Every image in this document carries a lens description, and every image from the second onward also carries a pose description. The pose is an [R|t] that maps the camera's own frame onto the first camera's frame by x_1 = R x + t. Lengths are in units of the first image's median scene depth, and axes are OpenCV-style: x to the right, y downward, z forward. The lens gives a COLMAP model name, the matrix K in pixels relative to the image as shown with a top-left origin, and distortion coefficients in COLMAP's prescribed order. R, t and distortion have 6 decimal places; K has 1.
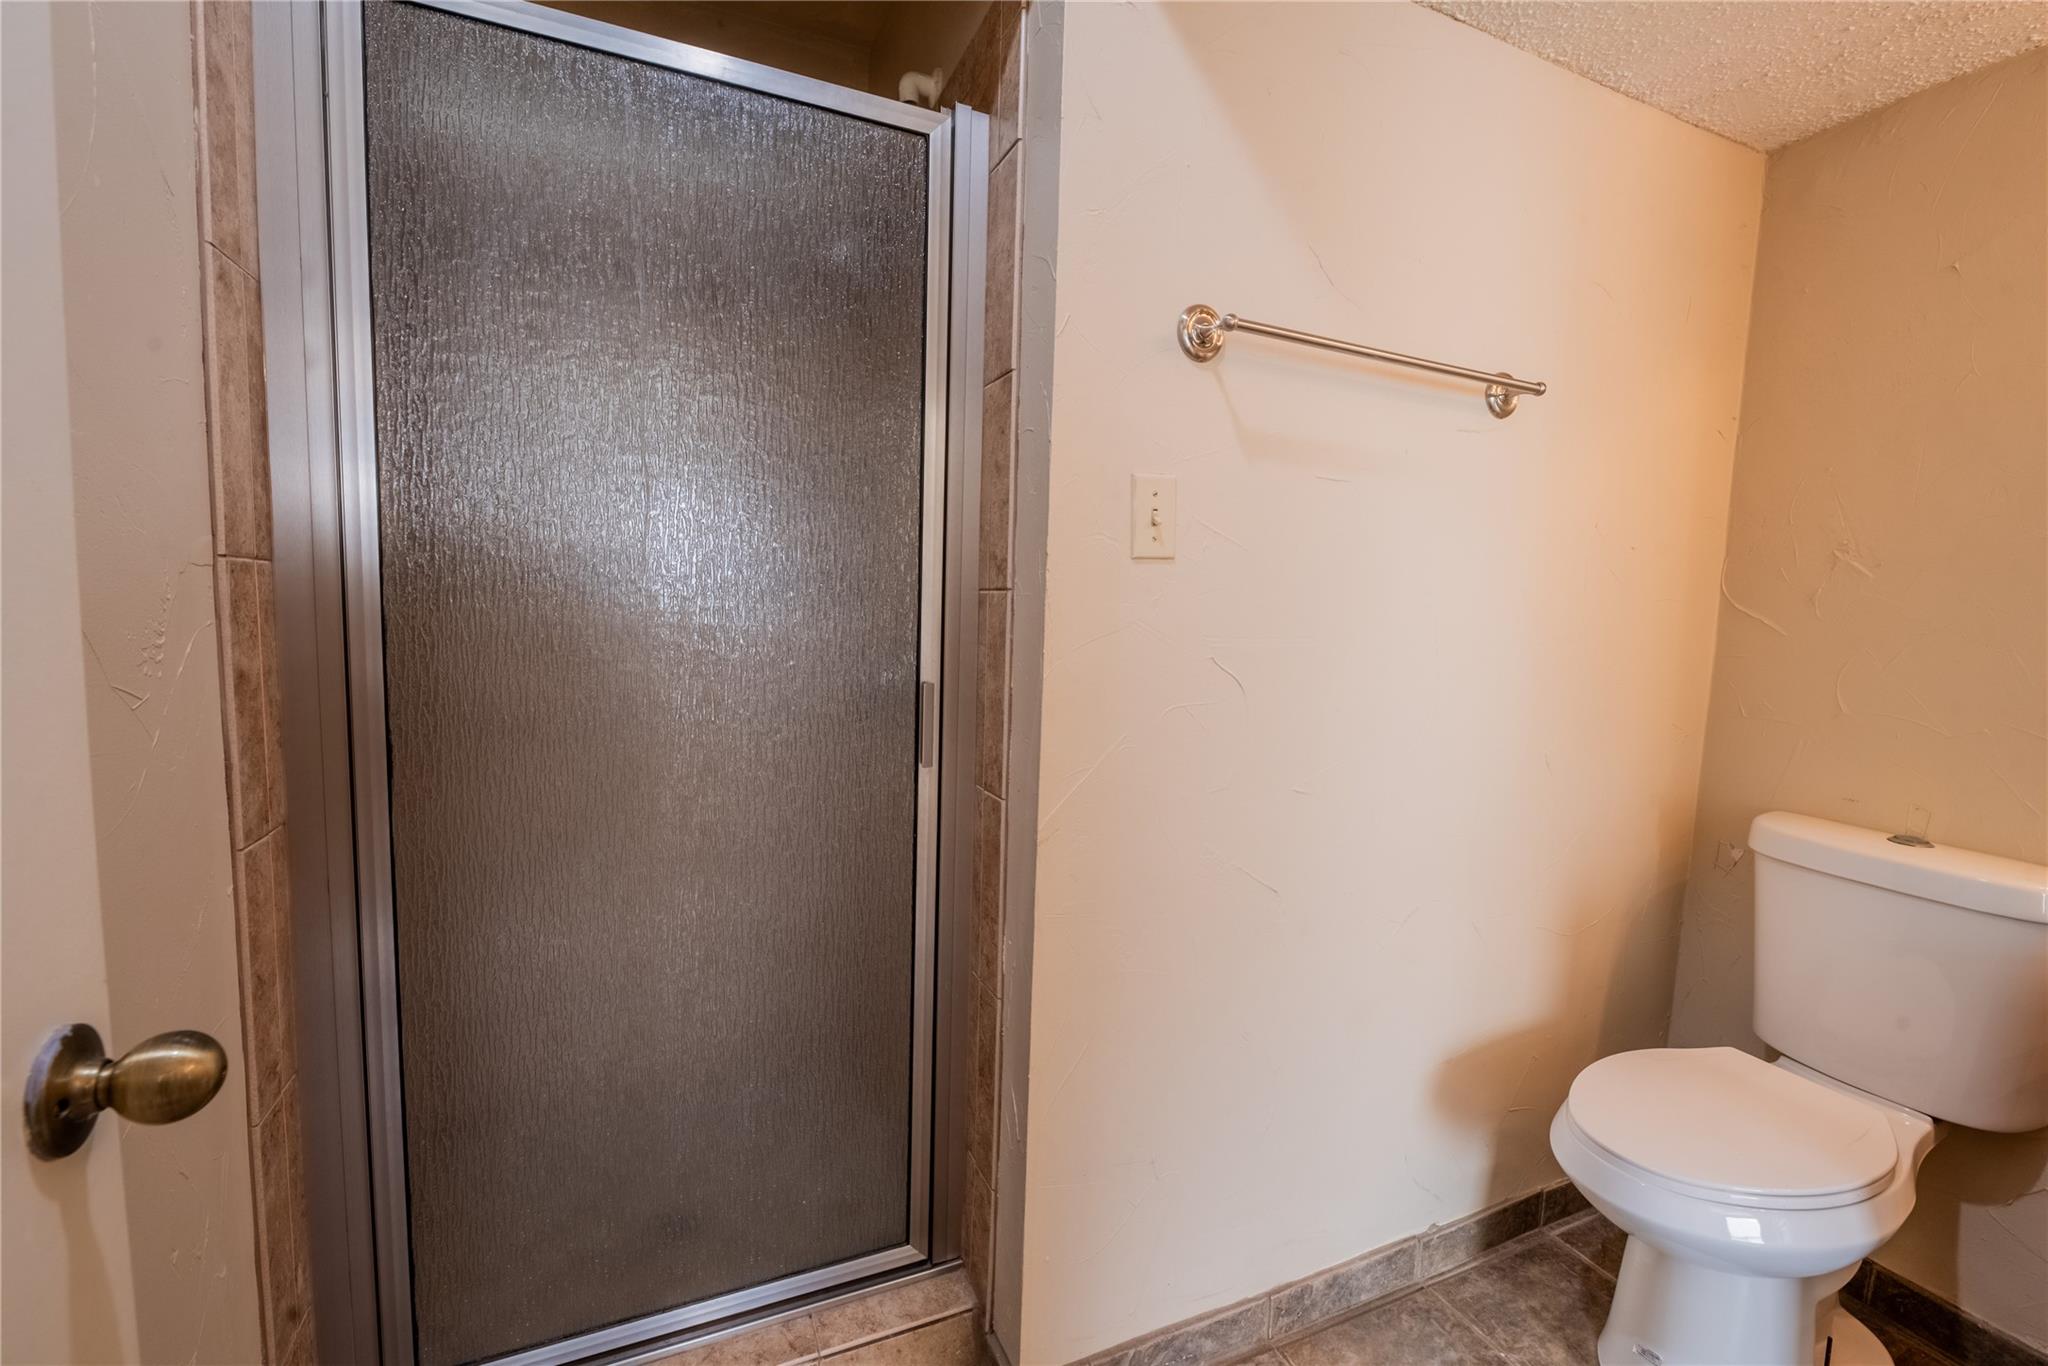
lens RADIAL K [[860.7, 0, 1024.3], [0, 860.7, 679.6], [0, 0, 1]] dist [-0.003978, -0.003018]
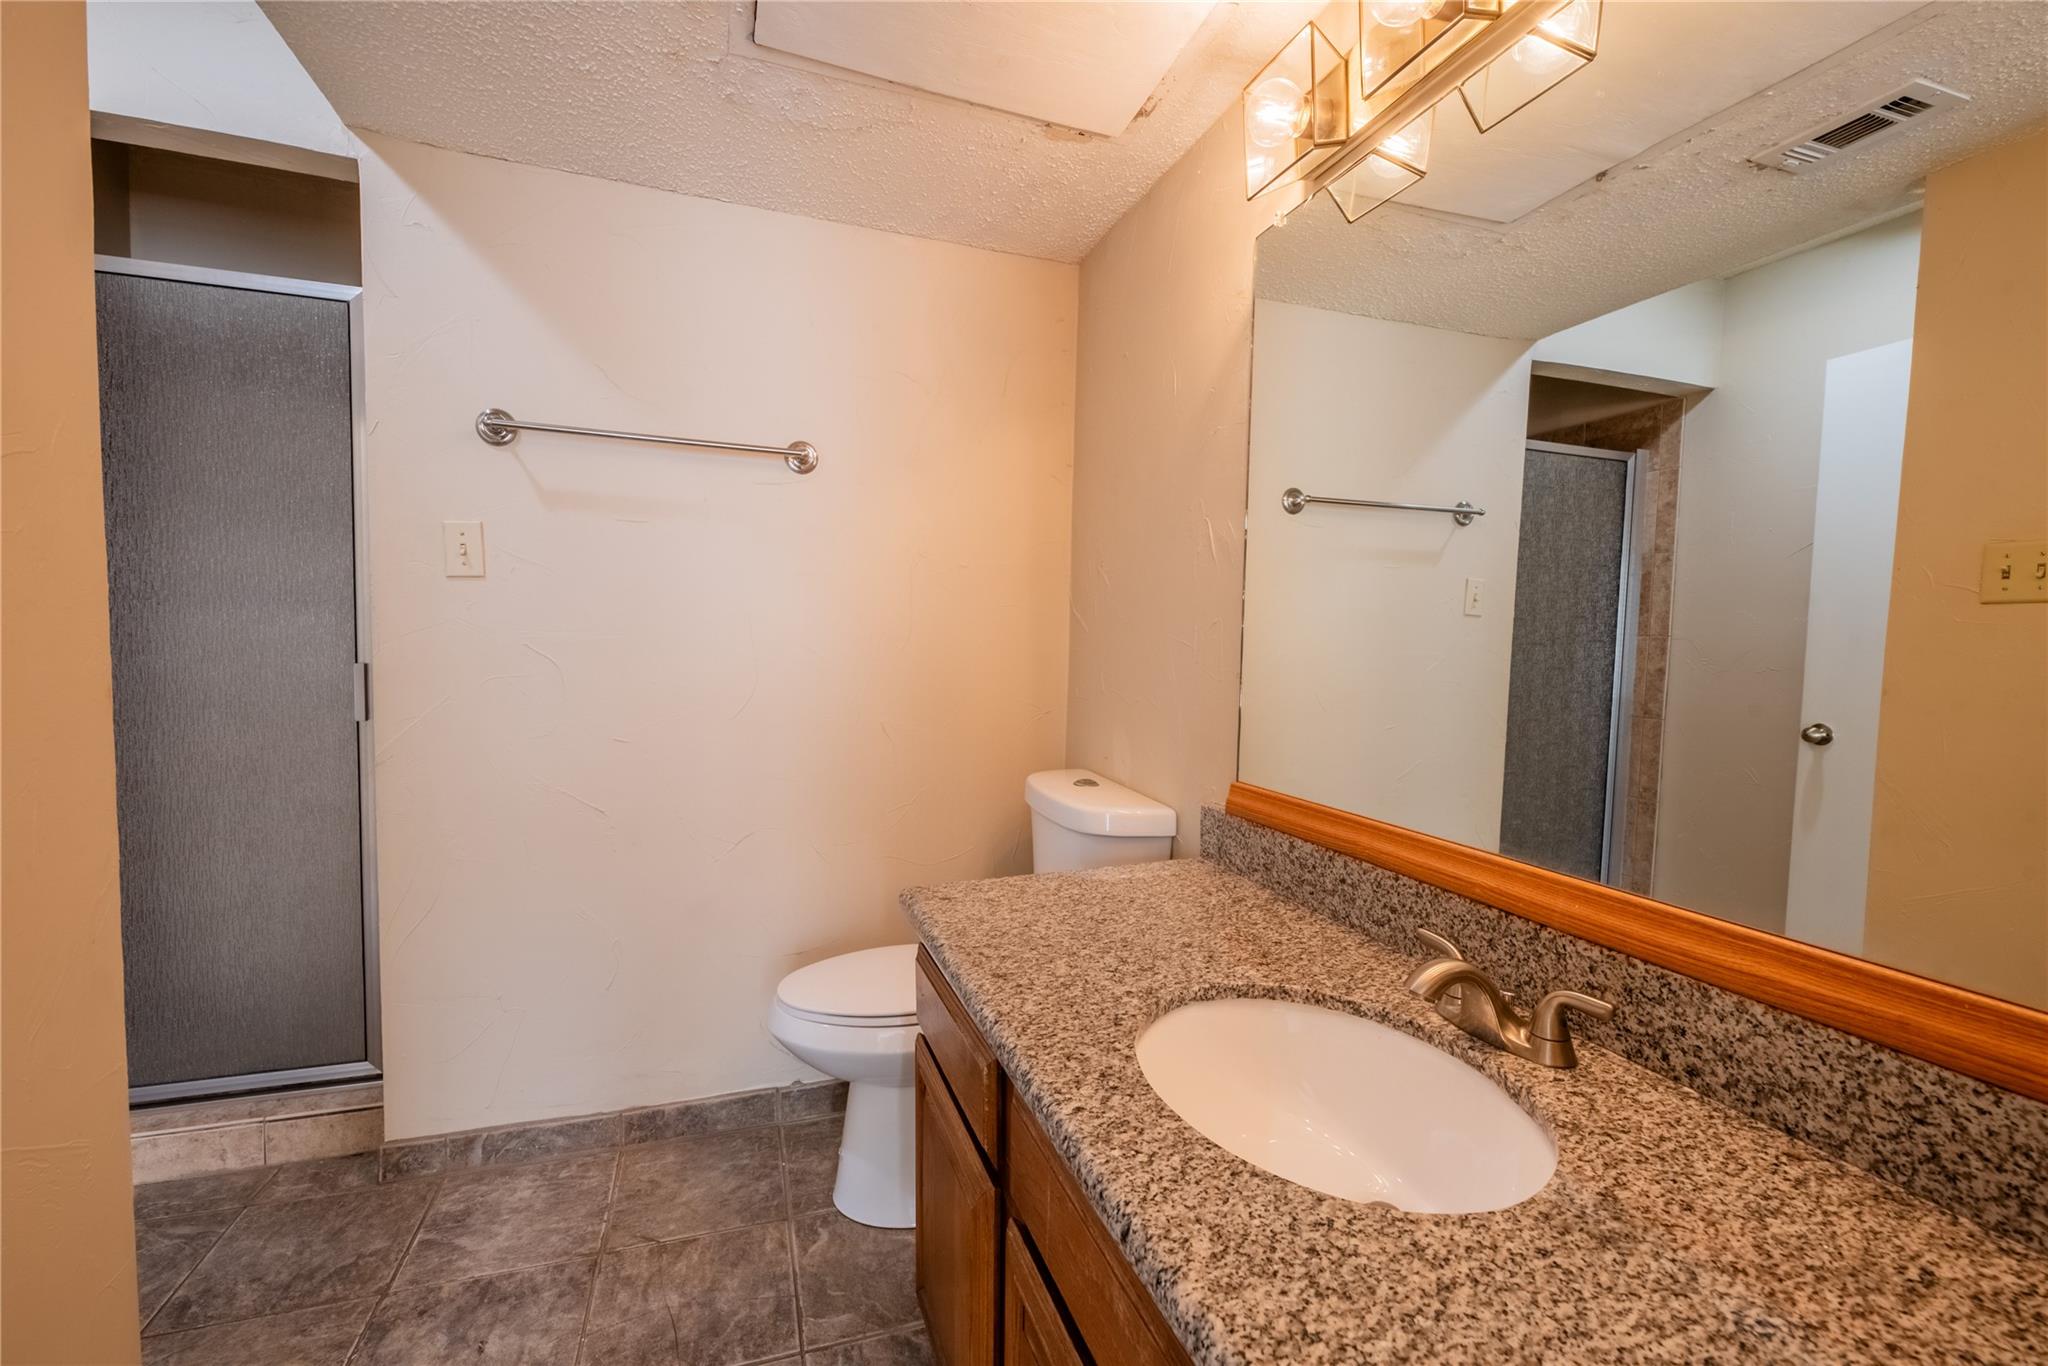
lens RADIAL K [[860.7, 0, 1026.2], [0, 860.7, 686.3], [0, 0, 1]] dist [-0.003978, -0.003018]
pose [[0.997946, -0.005814, -0.063802, 1.047814], [0.003036, 0.999046, -0.043556, 0.103226], [0.063994, 0.043273, 0.997012, -0.363622]]
